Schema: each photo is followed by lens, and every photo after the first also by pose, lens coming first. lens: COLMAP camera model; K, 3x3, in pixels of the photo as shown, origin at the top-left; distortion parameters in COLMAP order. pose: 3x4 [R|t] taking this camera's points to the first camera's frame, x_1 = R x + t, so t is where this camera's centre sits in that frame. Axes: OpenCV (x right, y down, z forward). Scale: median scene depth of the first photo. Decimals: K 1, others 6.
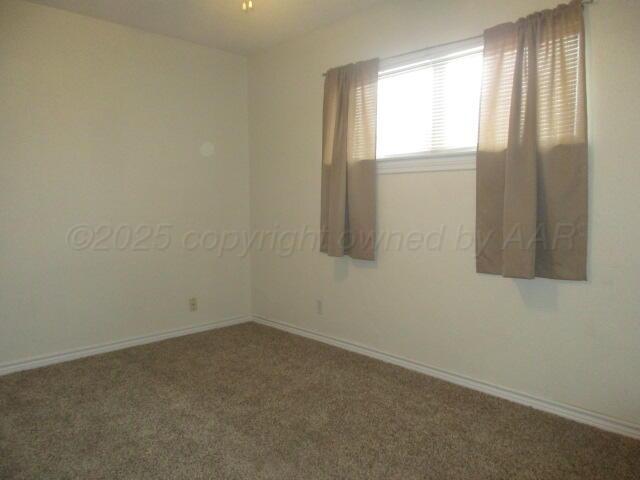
lens RADIAL K [[481.7, 0, 320.5], [0, 481.7, 239.4], [0, 0, 1]] dist [0.012237, 0.000771]
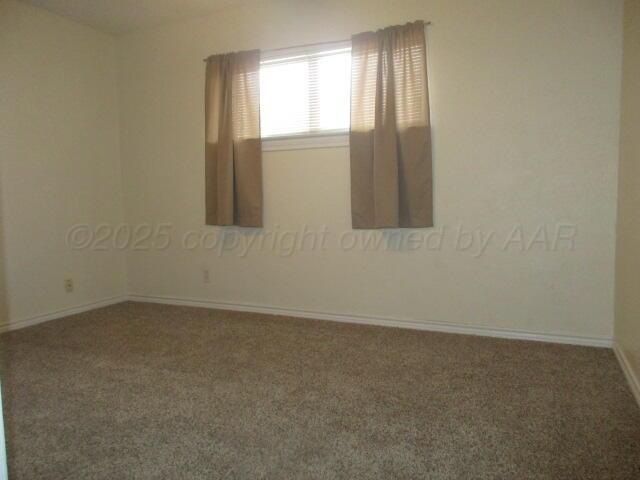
lens RADIAL K [[481.7, 0, 319.3], [0, 481.7, 239.3], [0, 0, 1]] dist [0.012237, 0.000771]
pose [[0.932001, -0.044177, 0.359752, -0.215893], [0.043130, 0.999010, 0.010942, 0.081626], [-0.359880, 0.005318, 0.932984, -0.141264]]
